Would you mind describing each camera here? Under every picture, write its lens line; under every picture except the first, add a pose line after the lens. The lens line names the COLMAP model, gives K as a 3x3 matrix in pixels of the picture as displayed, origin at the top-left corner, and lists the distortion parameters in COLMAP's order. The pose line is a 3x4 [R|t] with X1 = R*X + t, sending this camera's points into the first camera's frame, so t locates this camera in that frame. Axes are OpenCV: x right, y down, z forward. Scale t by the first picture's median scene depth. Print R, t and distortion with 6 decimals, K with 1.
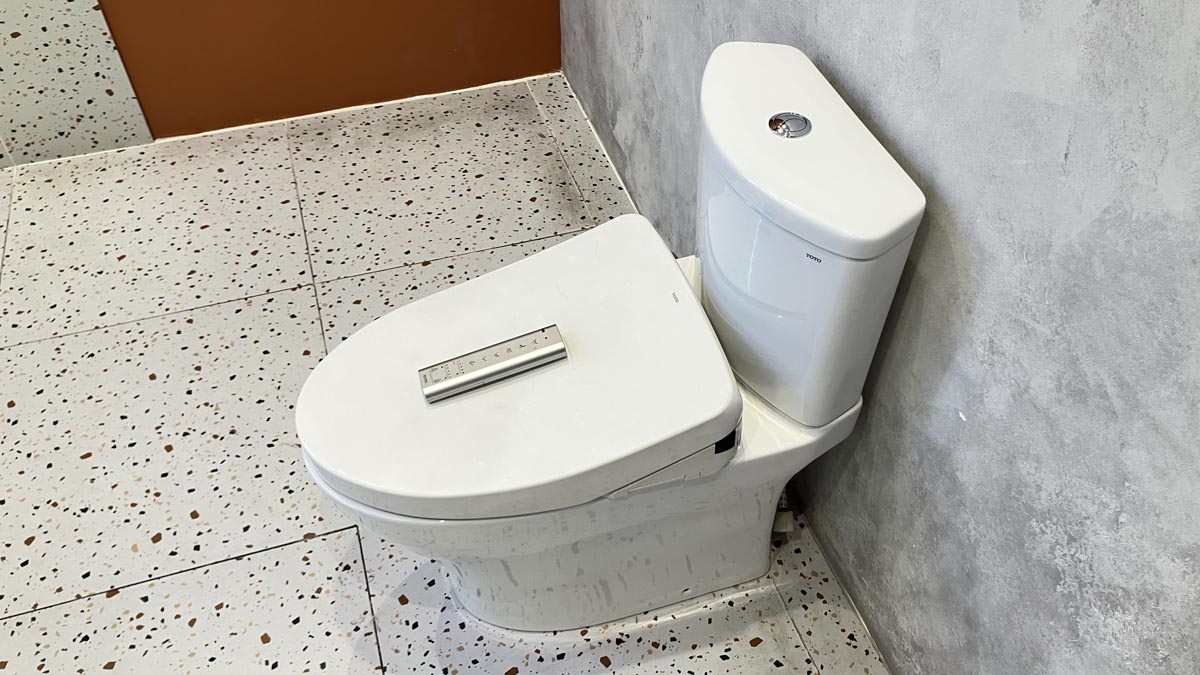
lens RADIAL K [[987.9, 0, 600.0], [0, 987.9, 337.5], [0, 0, 1]] dist [0.016932, -0.001070]
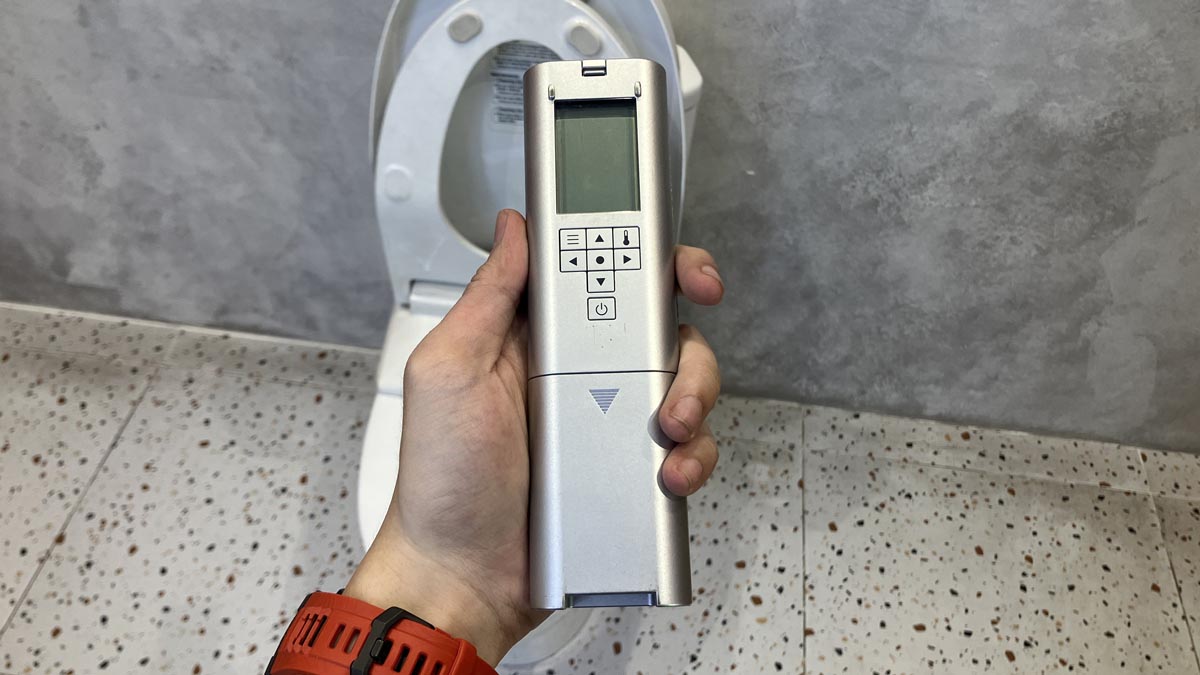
lens RADIAL K [[998.3, 0, 588.9], [0, 998.3, 333.9], [0, 0, 1]] dist [0.007461, 0.006148]
pose [[0.435708, -0.653142, 0.619326, -0.511488], [0.631612, 0.712079, 0.306608, -0.228872], [-0.641268, 0.257582, 0.722791, 0.161916]]
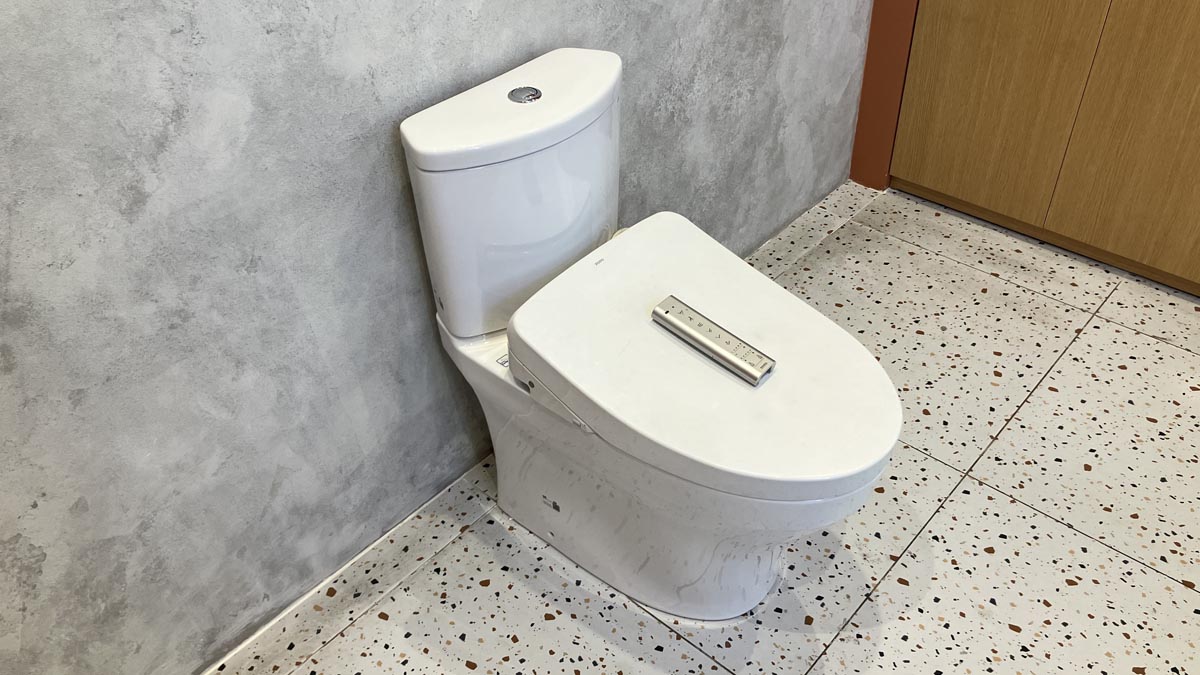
lens RADIAL K [[992.7, 0, 597.1], [0, 992.7, 340.6], [0, 0, 1]] dist [0.030478, -0.011243]
pose [[-0.505050, -0.537689, 0.675140, -0.633457], [0.648417, 0.279890, 0.707967, -0.697743], [-0.569631, 0.795331, 0.207289, 0.678391]]
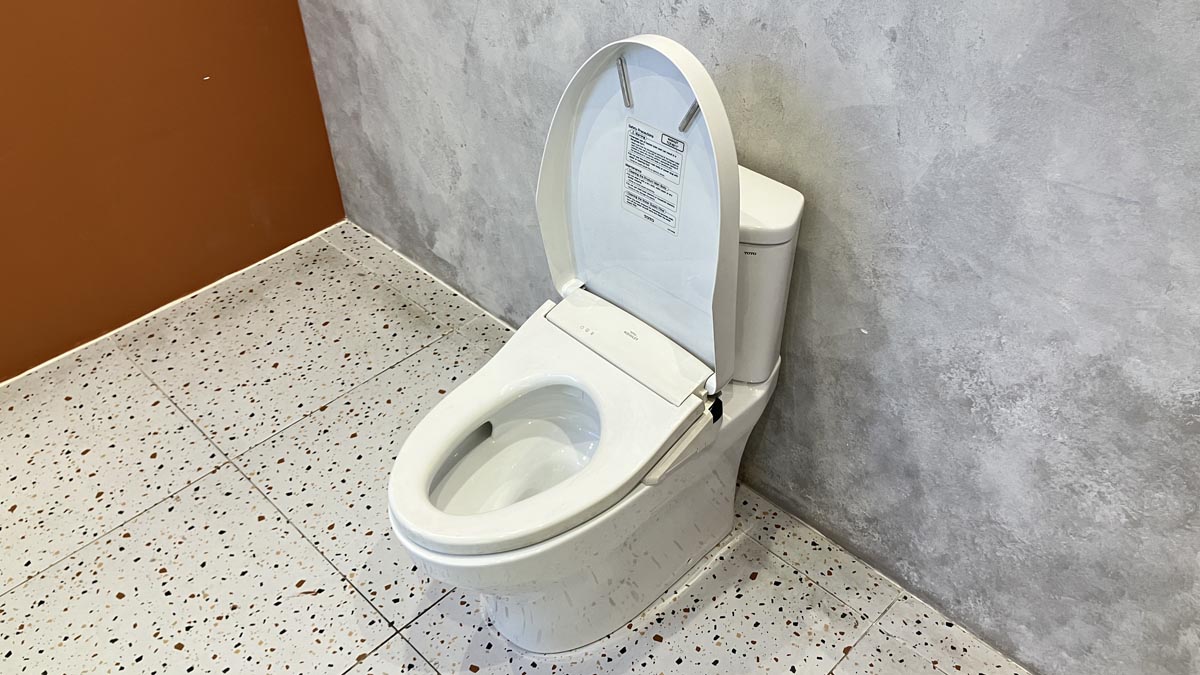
lens RADIAL K [[981.3, 0, 608.2], [0, 981.3, 338.0], [0, 0, 1]] dist [0.016074, -0.006237]
pose [[0.886816, -0.311825, 0.341061, -0.328540], [0.349046, 0.935654, -0.052130, 0.024164], [-0.302860, 0.165276, 0.938595, -0.161725]]
